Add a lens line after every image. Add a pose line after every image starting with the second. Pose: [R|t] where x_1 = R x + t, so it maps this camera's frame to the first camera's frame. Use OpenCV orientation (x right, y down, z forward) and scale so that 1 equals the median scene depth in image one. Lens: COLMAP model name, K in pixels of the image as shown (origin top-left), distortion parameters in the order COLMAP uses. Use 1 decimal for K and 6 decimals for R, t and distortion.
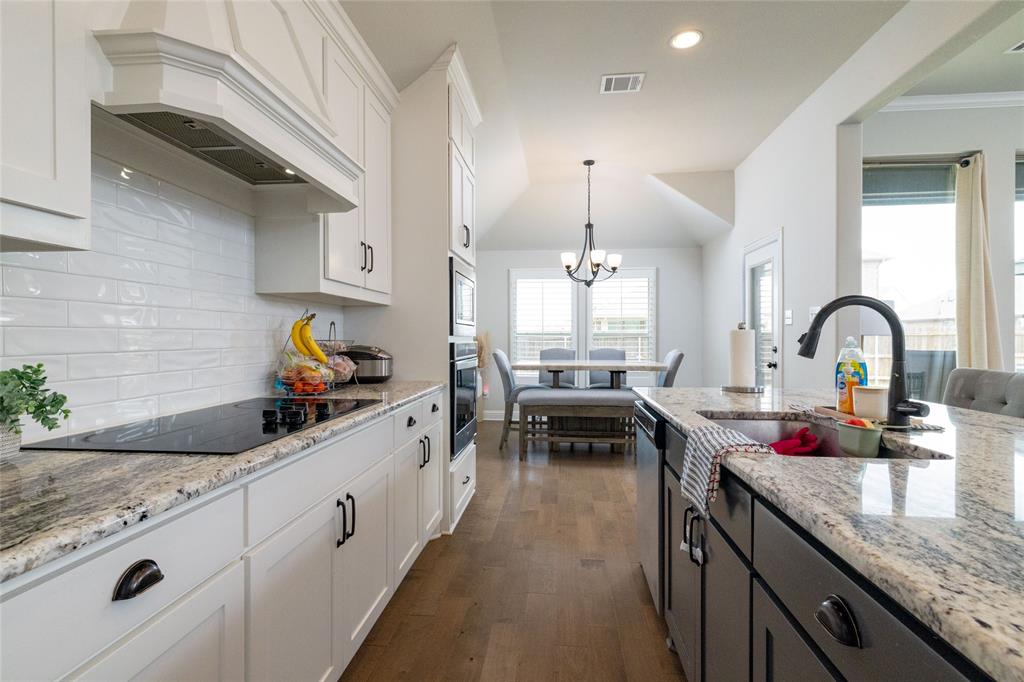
lens RADIAL K [[484.5, 0, 511.7], [0, 484.5, 338.1], [0, 0, 1]] dist [0.000196, 0.000095]
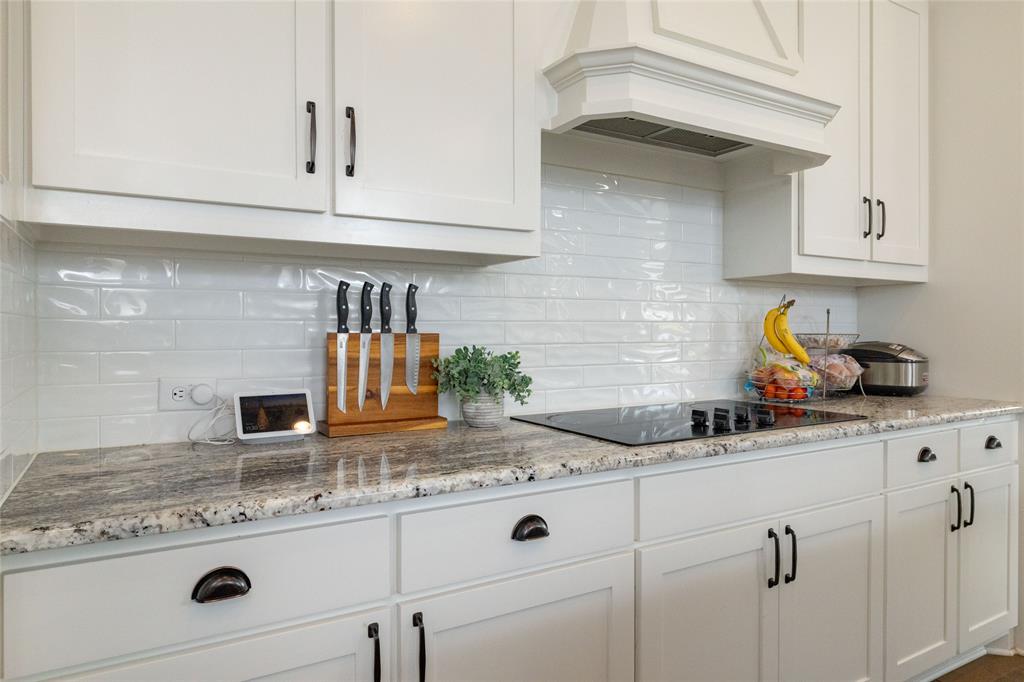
lens RADIAL K [[656.1, 0, 510.1], [0, 656.1, 332.8], [0, 0, 1]] dist [0.001385, -0.000216]
pose [[0.593516, 0.004658, -0.804809, 0.183444], [-0.002523, 0.999989, 0.003927, -0.000037], [0.804818, -0.000300, 0.593521, -0.004862]]
